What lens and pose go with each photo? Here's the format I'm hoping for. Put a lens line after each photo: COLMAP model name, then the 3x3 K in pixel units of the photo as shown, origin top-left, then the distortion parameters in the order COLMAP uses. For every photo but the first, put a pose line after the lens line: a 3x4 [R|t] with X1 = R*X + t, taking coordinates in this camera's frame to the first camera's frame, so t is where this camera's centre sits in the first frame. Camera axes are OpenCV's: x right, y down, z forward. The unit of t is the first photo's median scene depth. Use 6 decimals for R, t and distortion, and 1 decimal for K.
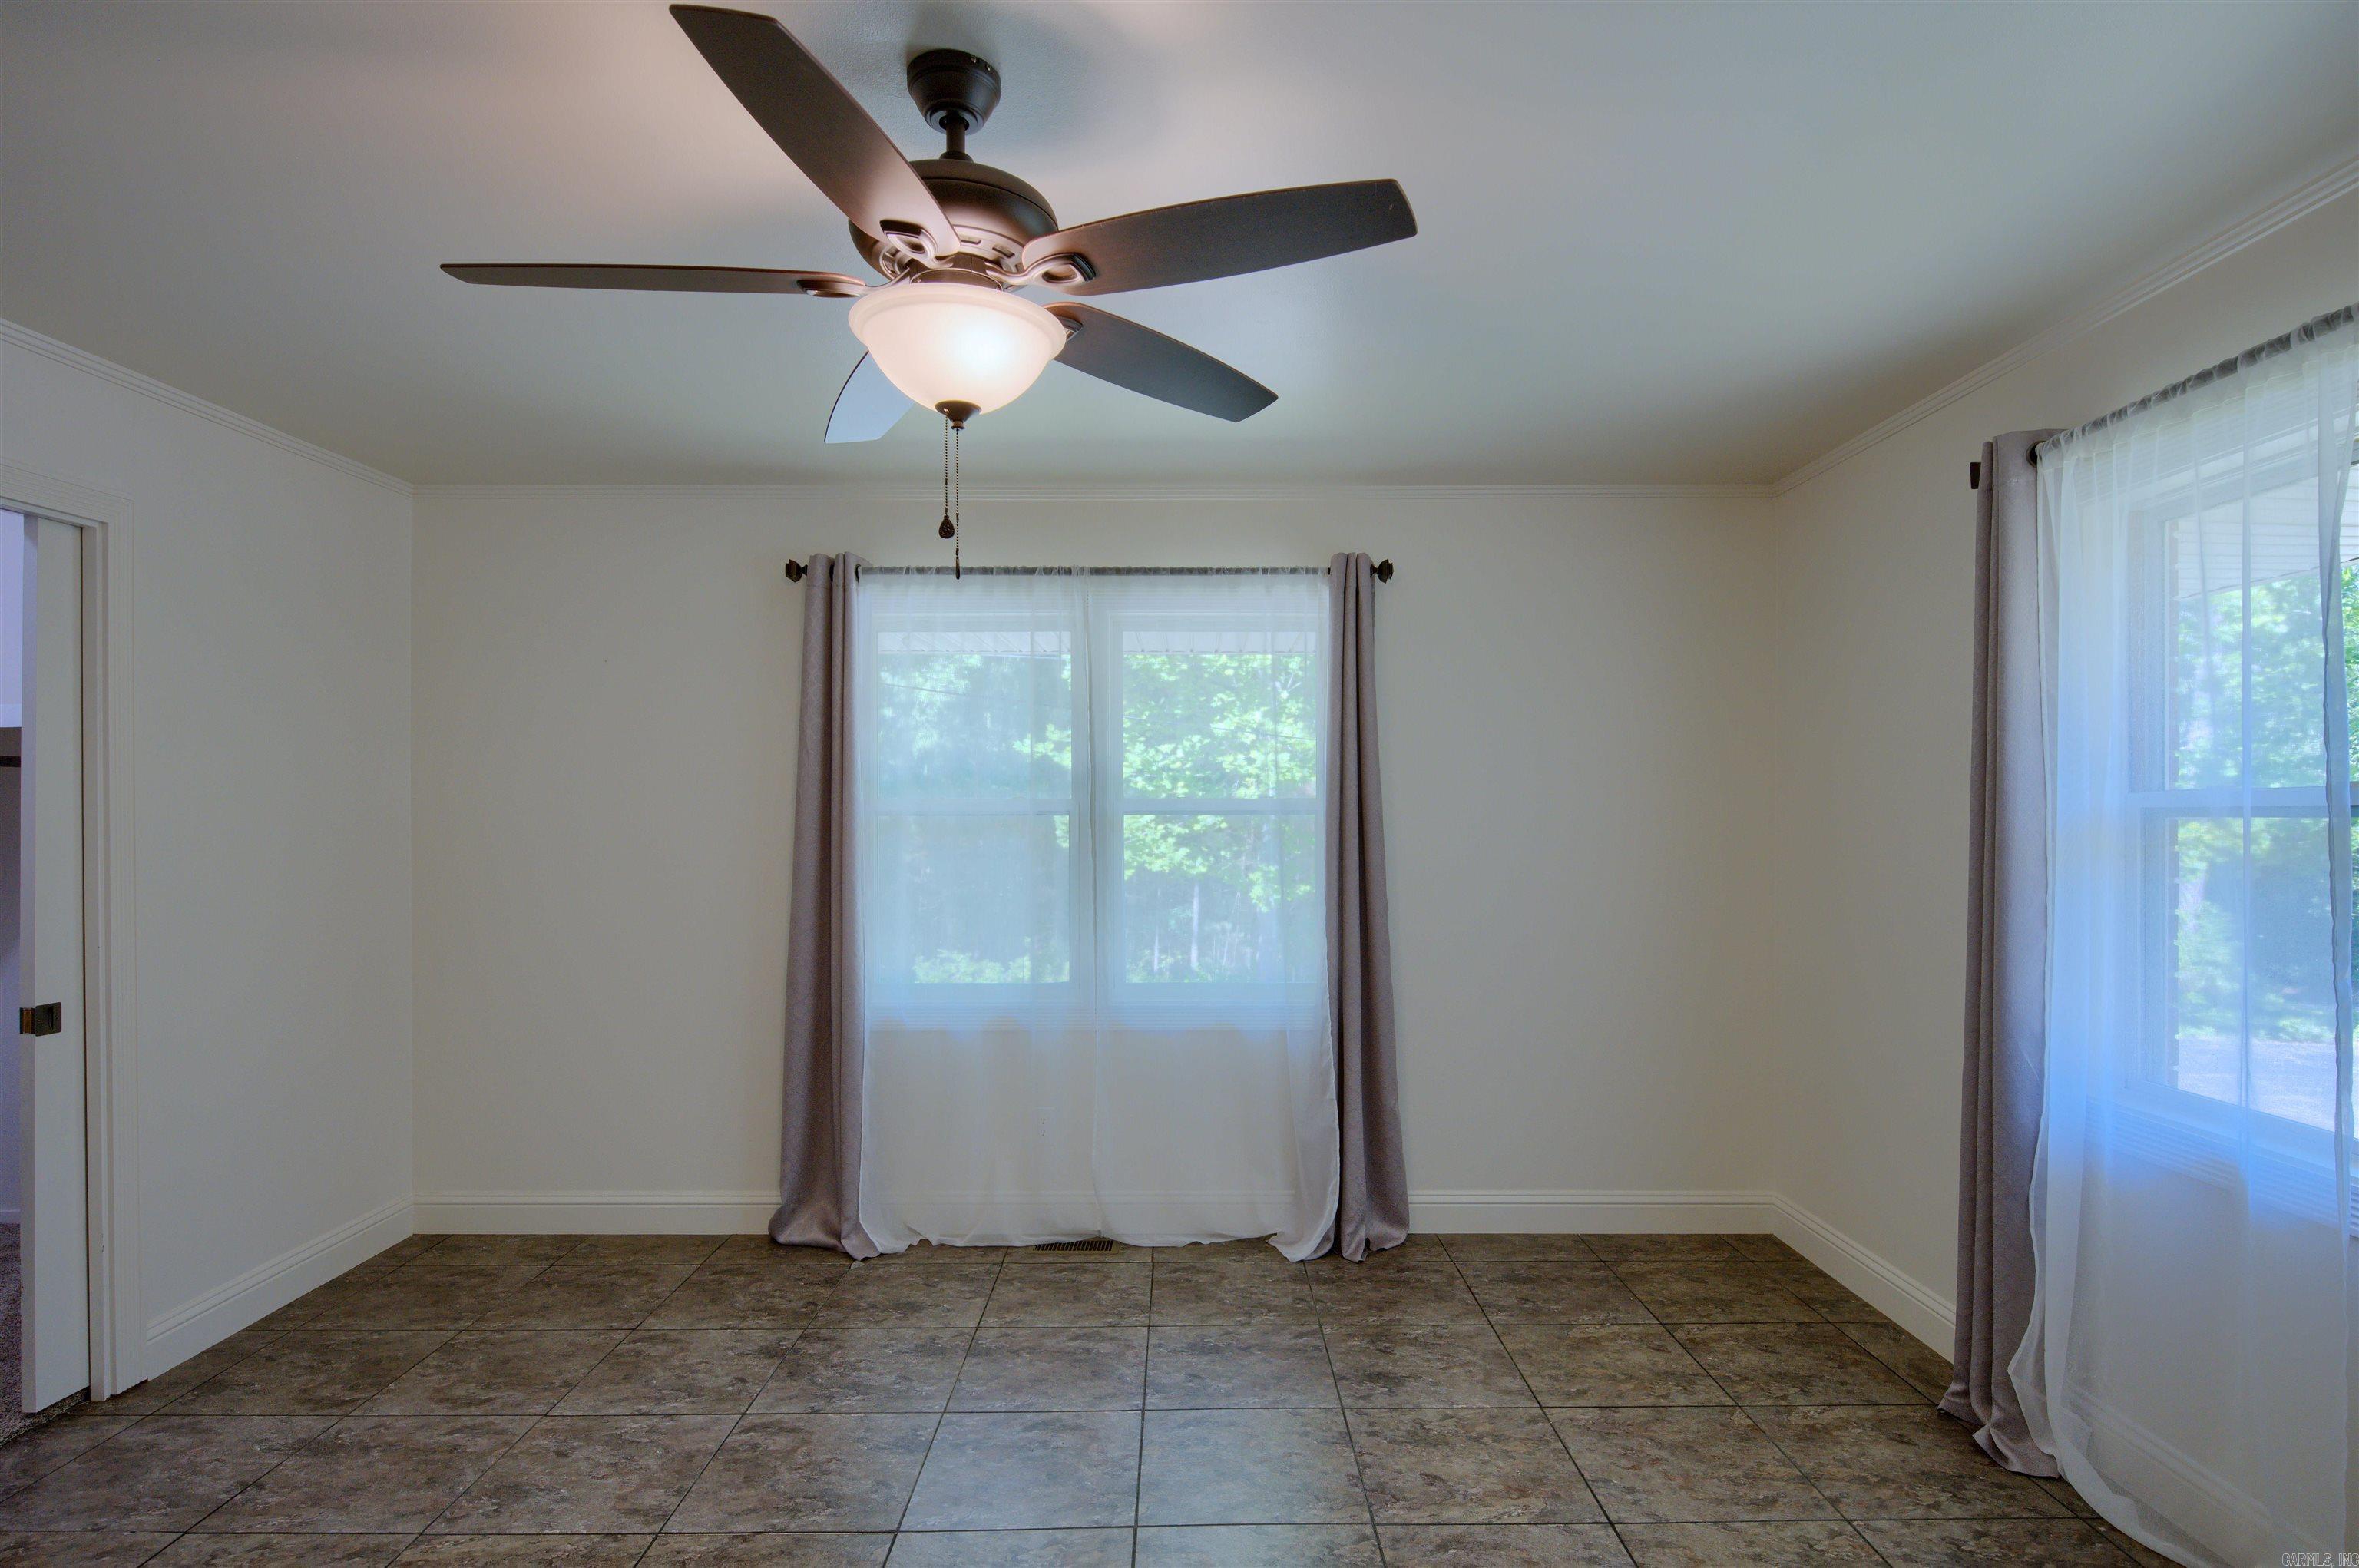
lens RADIAL K [[1216.7, 0, 1173.8], [0, 1216.7, 796.9], [0, 0, 1]] dist [0.000941, -0.000162]
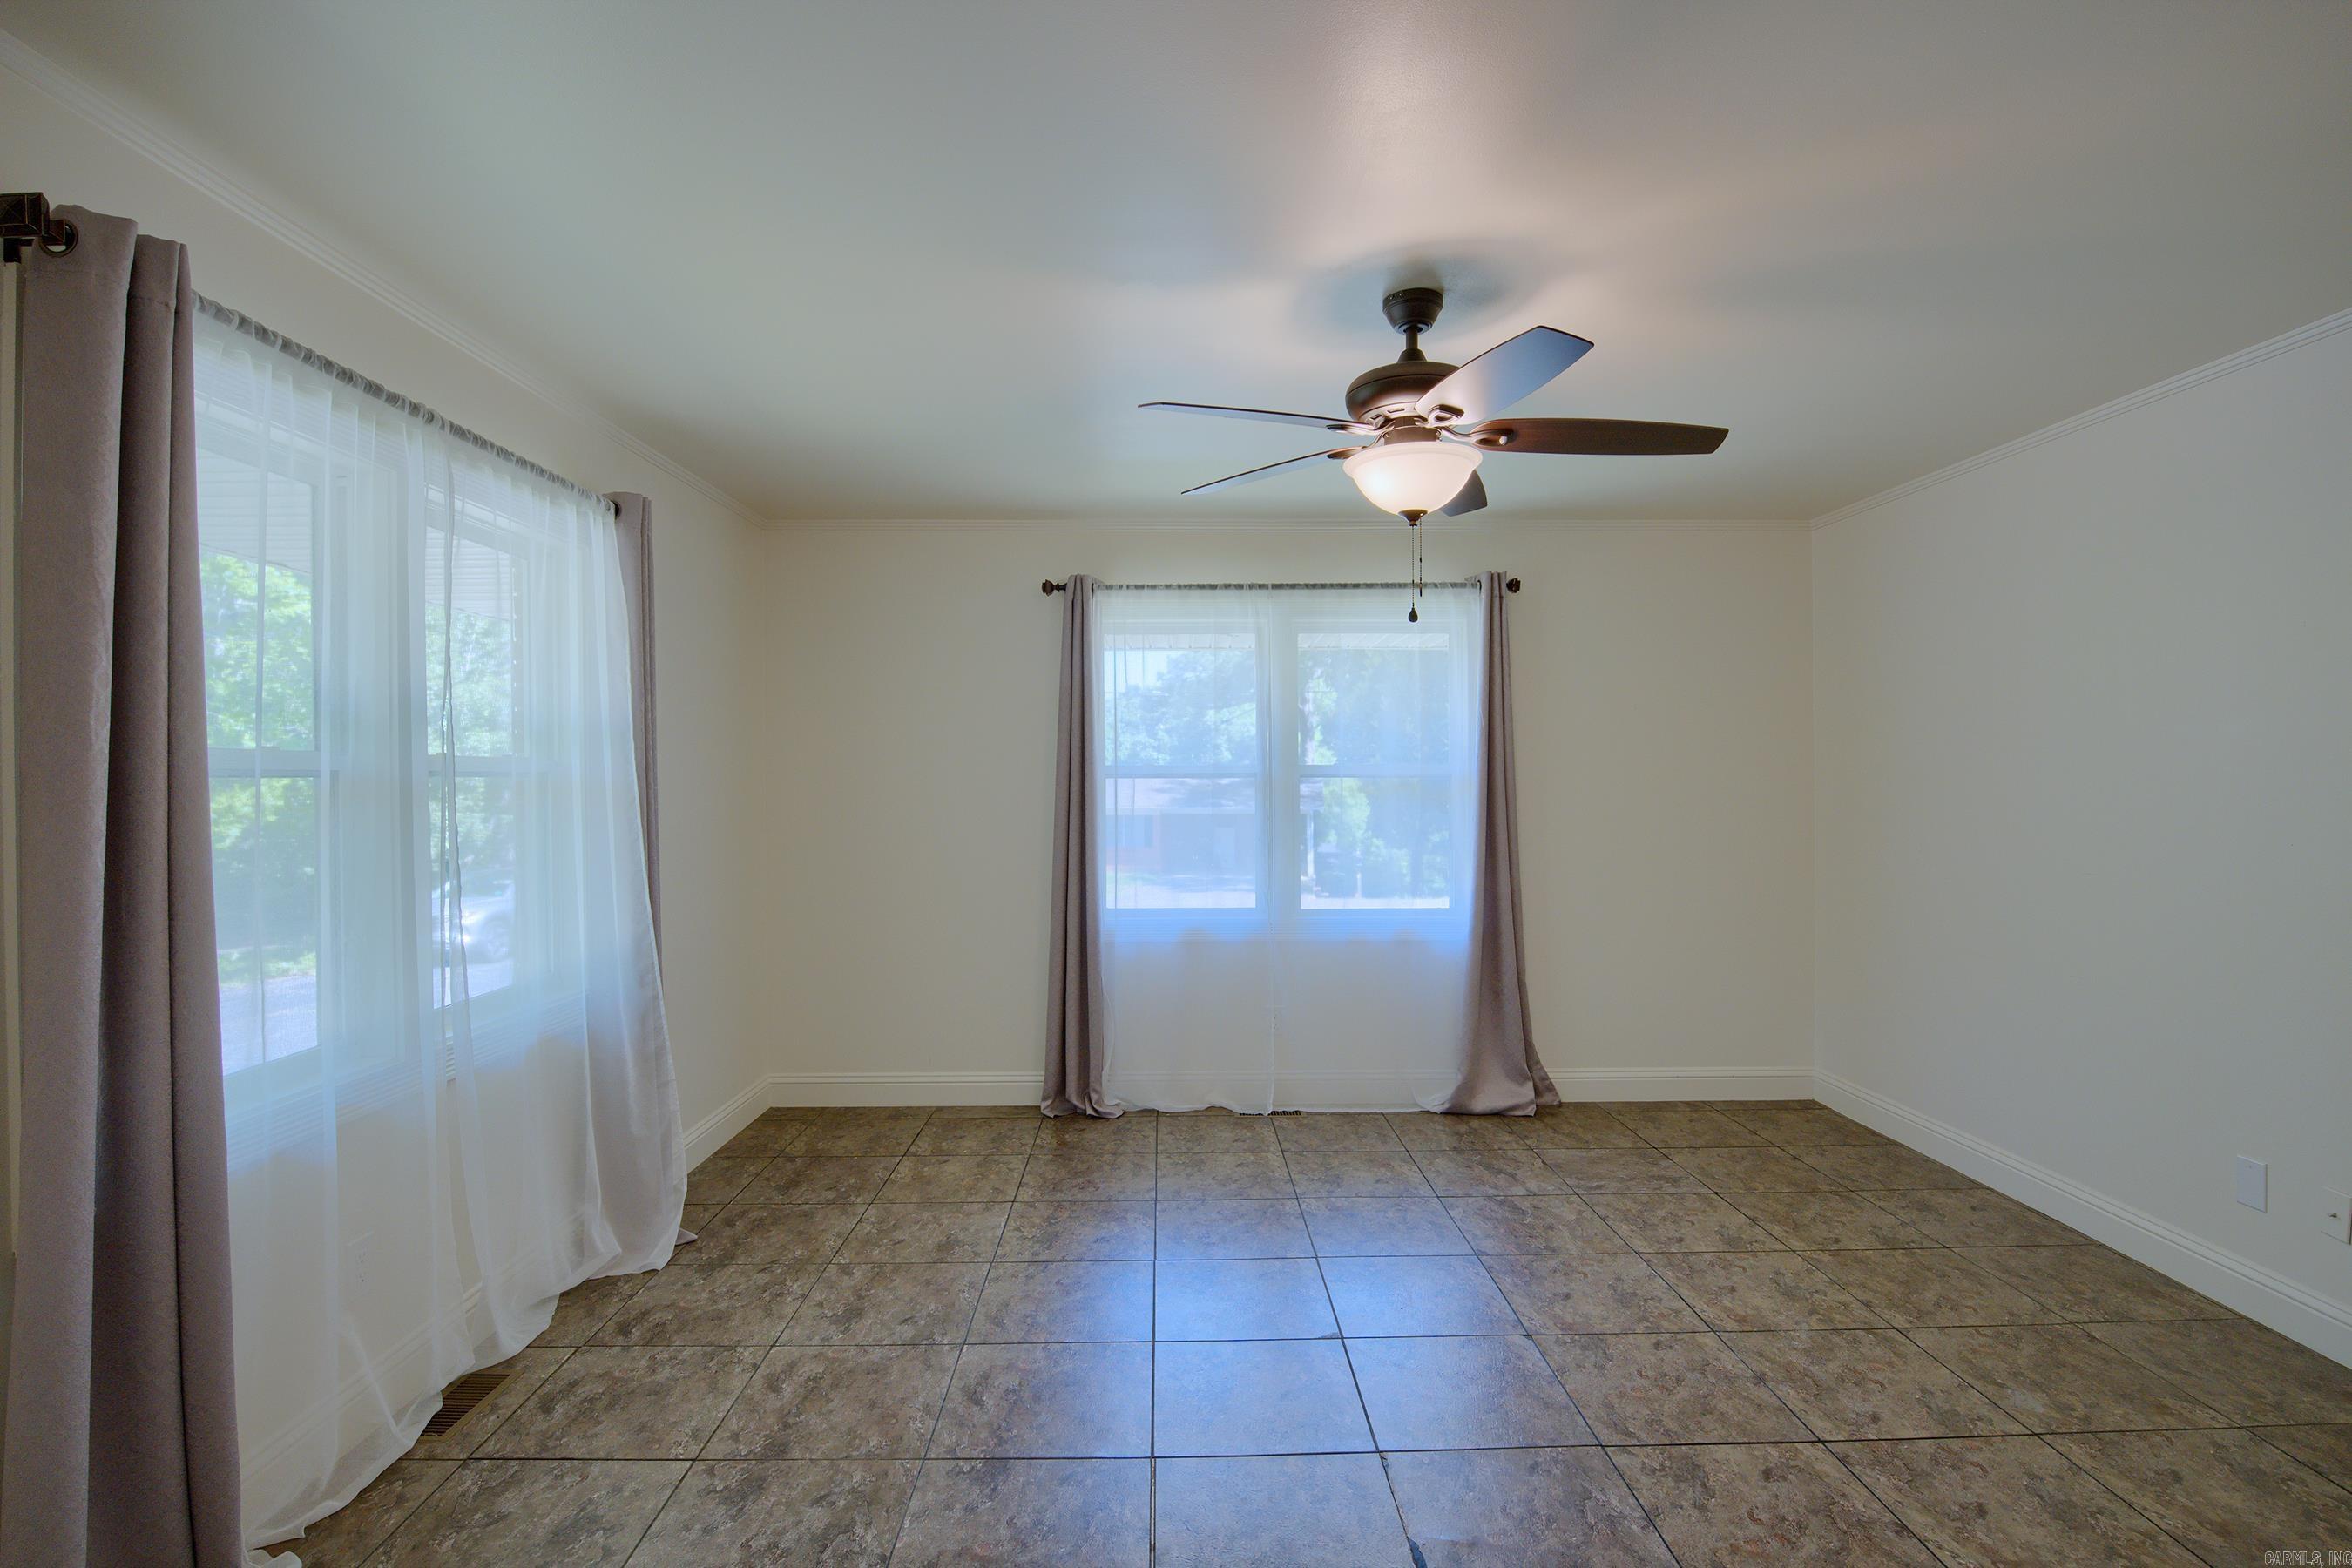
lens RADIAL K [[1178.5, 0, 1177.5], [0, 1178.5, 786.4], [0, 0, 1]] dist [-0.009100, -0.001831]
pose [[-0.041041, -0.001610, 0.999156, -0.905140], [-0.014025, 0.999901, 0.001035, 0.018941], [-0.999059, -0.013970, -0.041059, 0.752160]]
